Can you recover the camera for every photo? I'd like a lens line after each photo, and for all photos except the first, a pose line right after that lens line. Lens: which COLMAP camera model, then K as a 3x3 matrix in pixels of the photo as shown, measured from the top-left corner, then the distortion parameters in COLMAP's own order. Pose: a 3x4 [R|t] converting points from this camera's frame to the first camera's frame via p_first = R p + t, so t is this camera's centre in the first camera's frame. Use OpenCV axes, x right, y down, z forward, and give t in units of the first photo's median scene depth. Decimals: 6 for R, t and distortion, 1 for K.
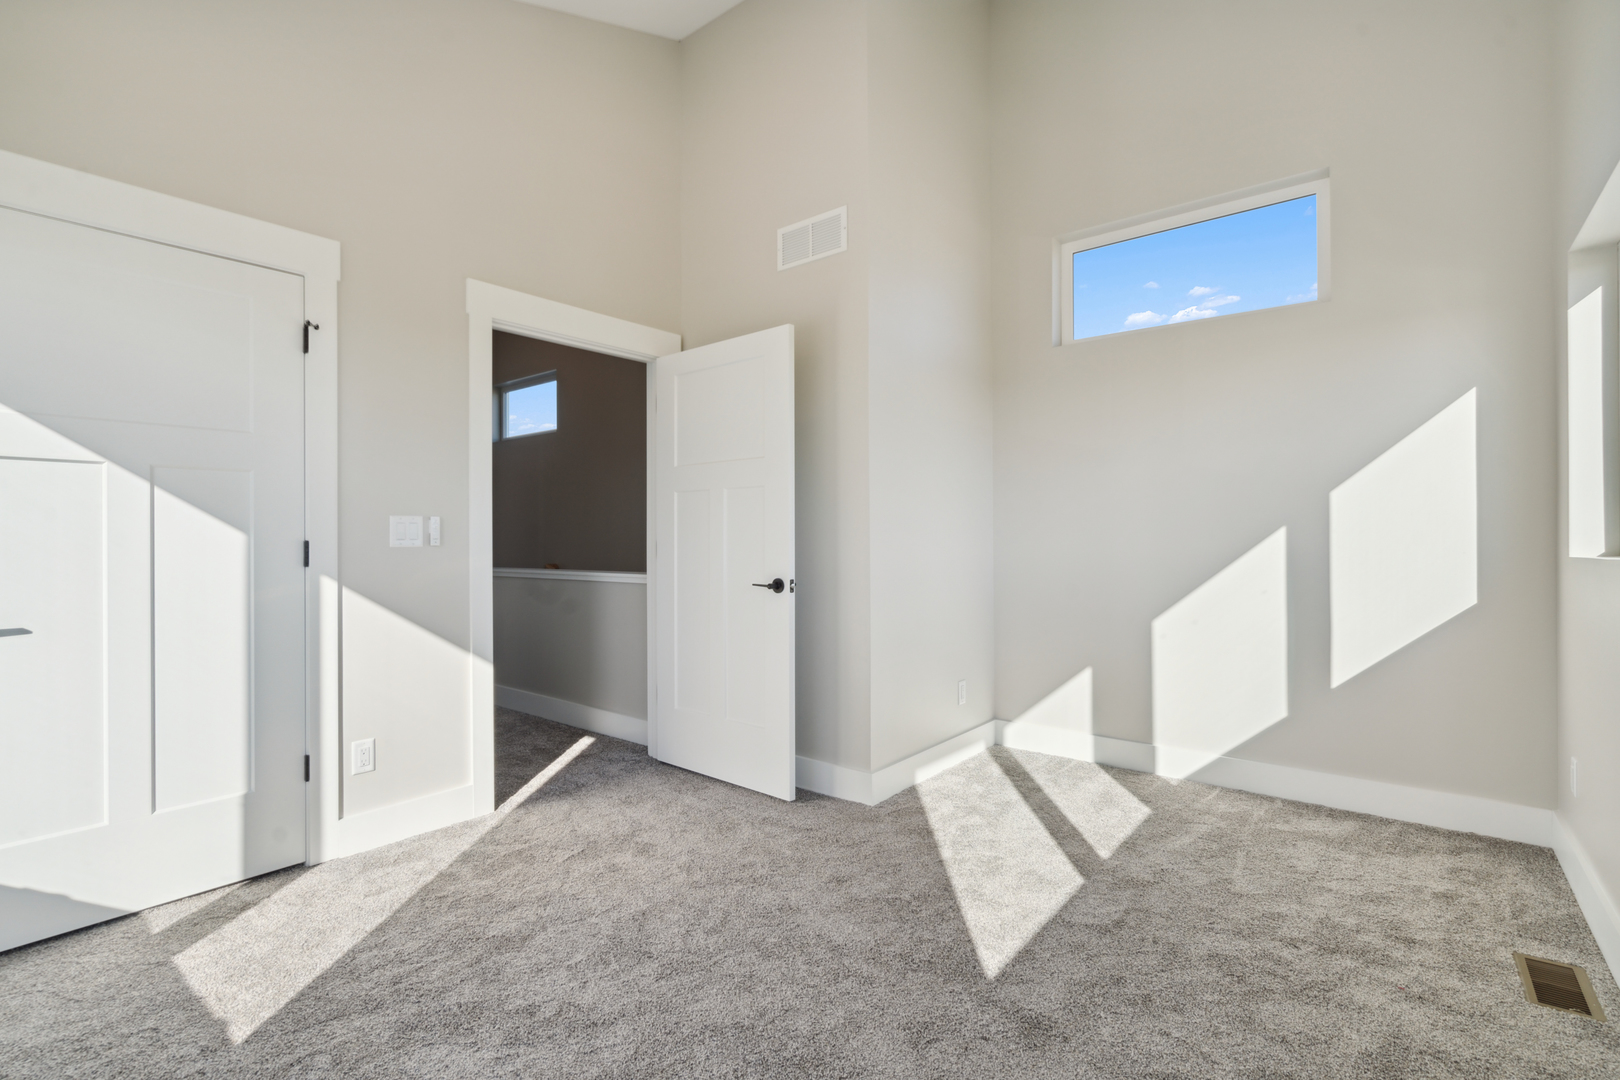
lens RADIAL K [[742.5, 0, 805.6], [0, 742.5, 534.8], [0, 0, 1]] dist [-0.001504, -0.000100]
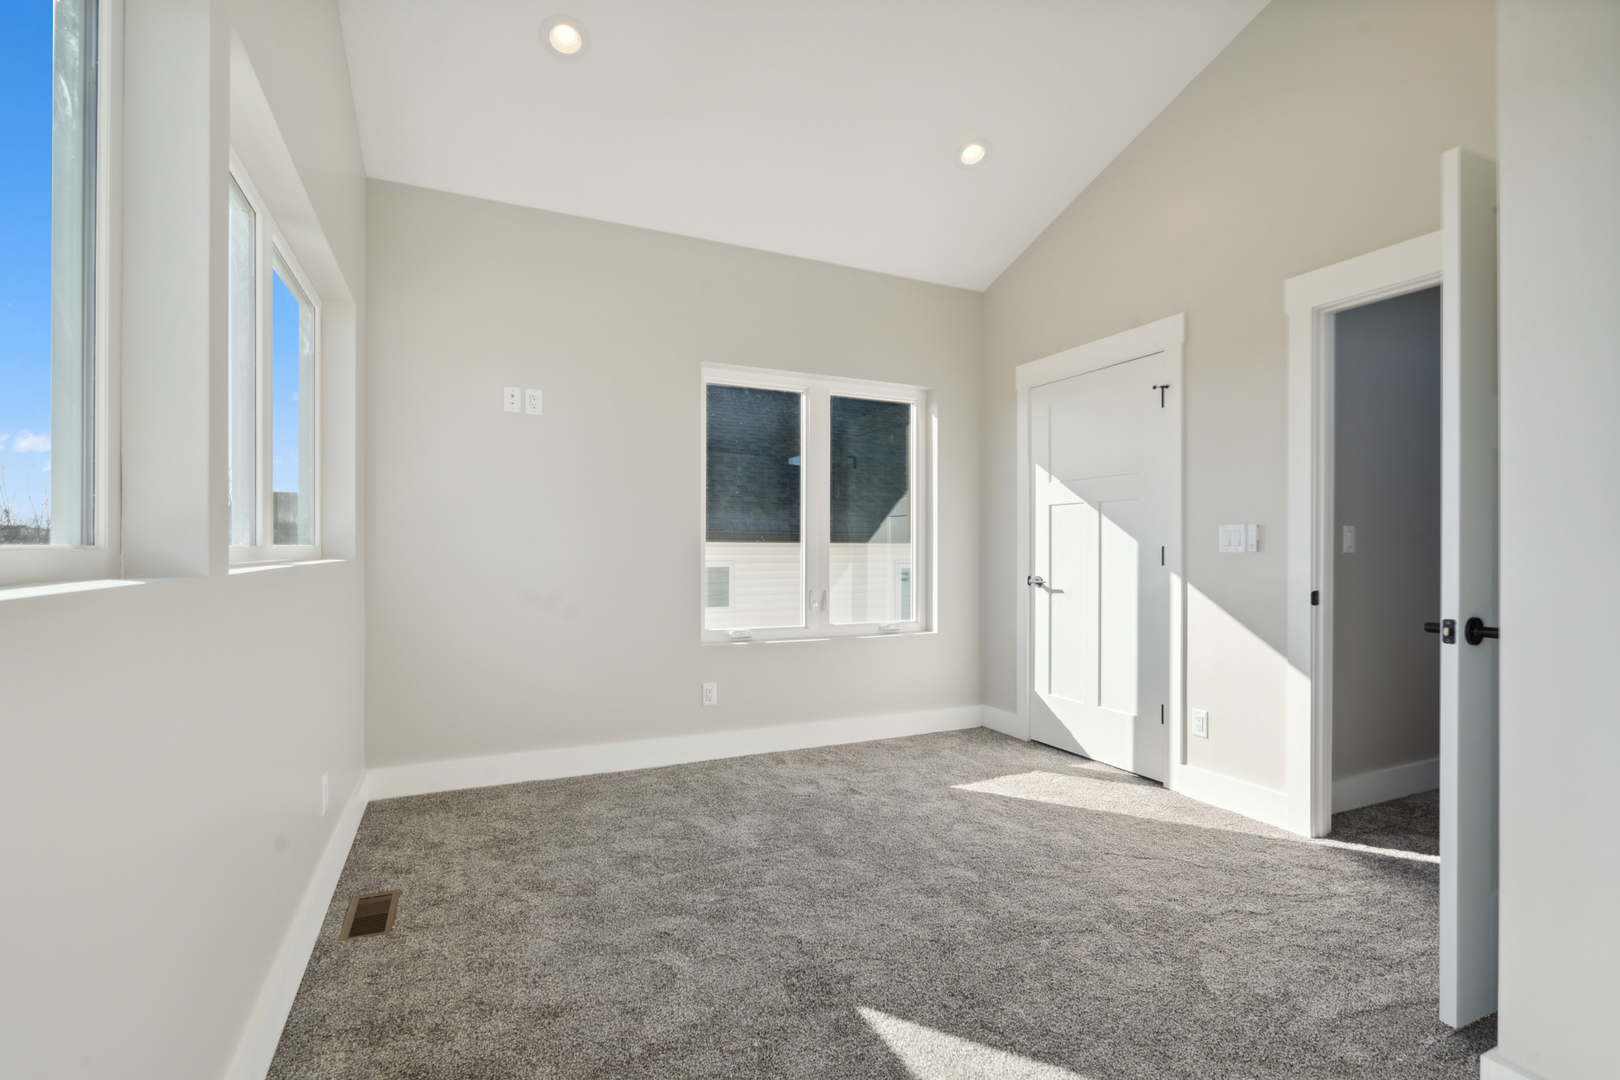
lens RADIAL K [[752.3, 0, 817.1], [0, 752.3, 547.2], [0, 0, 1]] dist [0.000522, 0.000181]
pose [[-0.422397, 0.001111, -0.906410, 0.826259], [0.000389, 0.999999, 0.001044, 0.008014], [0.906411, 0.000089, -0.422397, 0.989245]]
